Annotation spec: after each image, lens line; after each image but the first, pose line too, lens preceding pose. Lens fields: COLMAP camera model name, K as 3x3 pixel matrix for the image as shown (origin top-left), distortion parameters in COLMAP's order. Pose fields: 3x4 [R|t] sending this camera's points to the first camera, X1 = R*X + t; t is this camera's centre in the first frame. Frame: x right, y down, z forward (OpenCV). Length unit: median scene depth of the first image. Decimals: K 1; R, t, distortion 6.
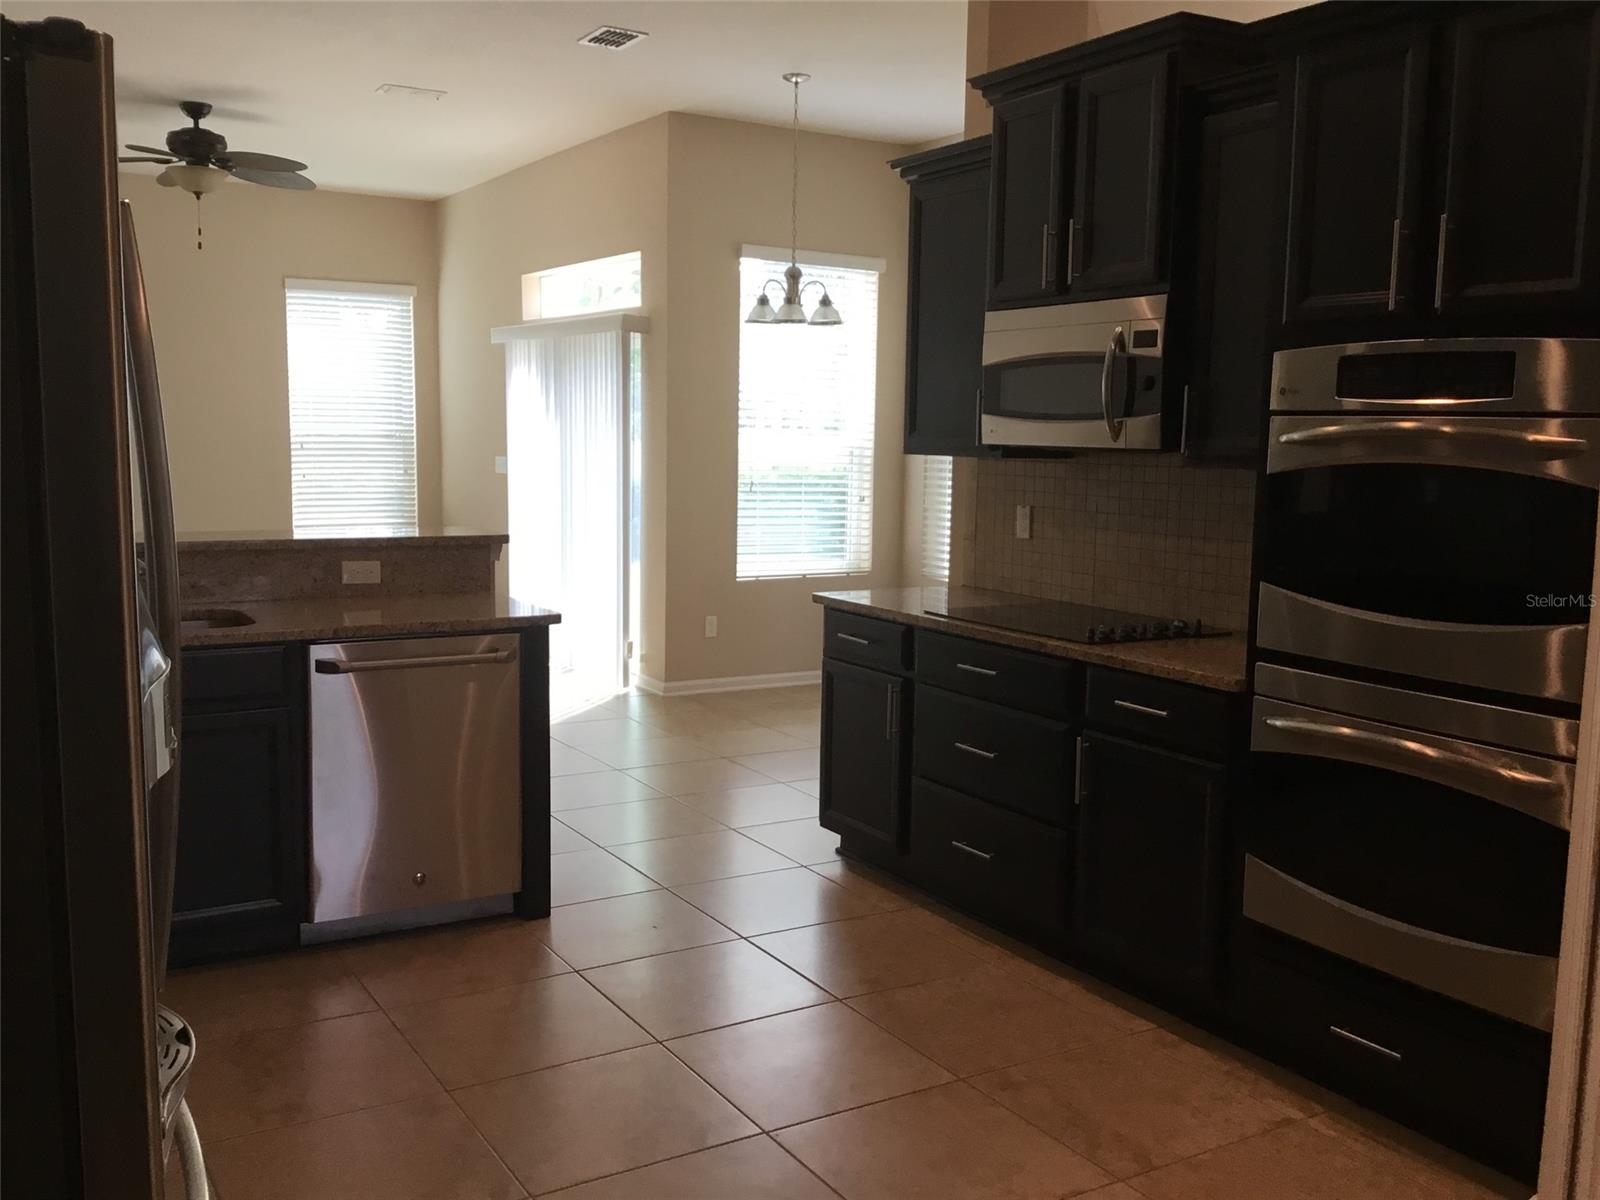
lens RADIAL K [[1470.5, 0, 799.7], [0, 1470.5, 603.8], [0, 0, 1]] dist [-0.015367, 0.000000]
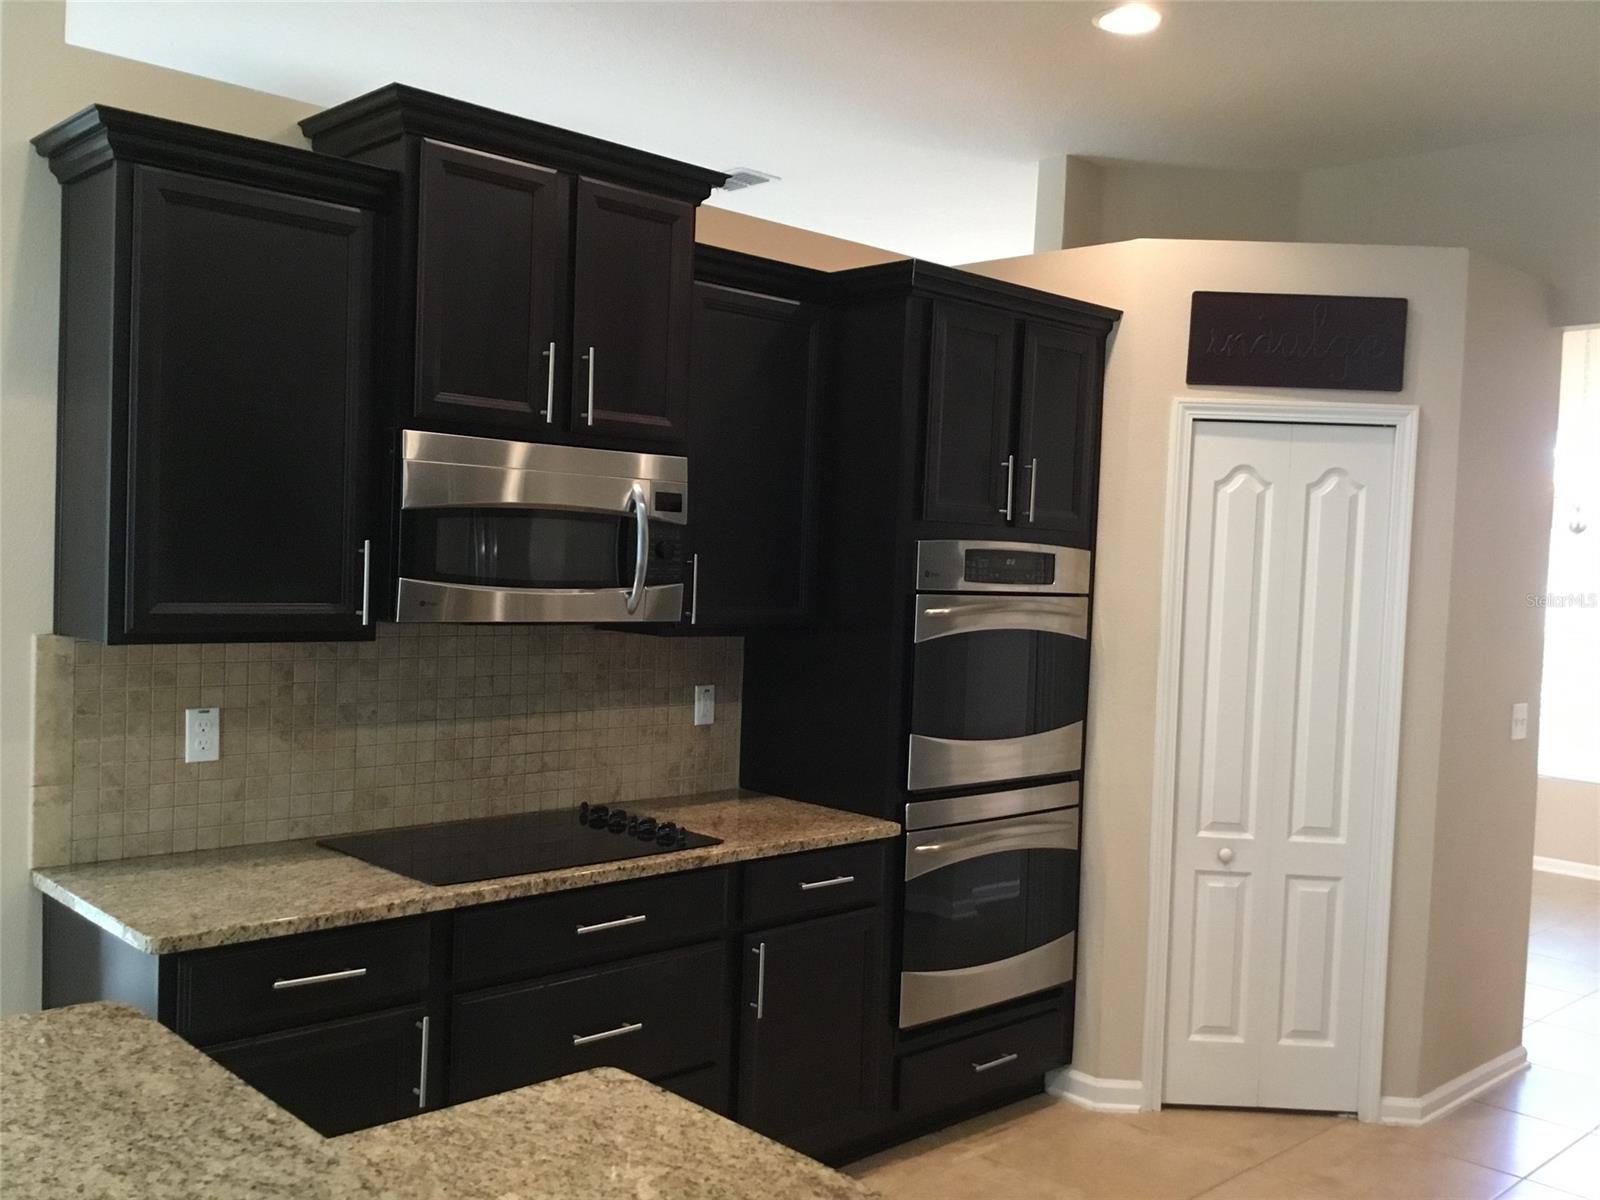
lens RADIAL K [[1470.5, 0, 800.2], [0, 1470.5, 603.1], [0, 0, 1]] dist [-0.015367, 0.000000]
pose [[-0.218264, -0.050271, 0.974594, -0.673939], [0.077720, 0.994605, 0.068709, -0.174848], [-0.972790, 0.090742, -0.213180, 1.122200]]
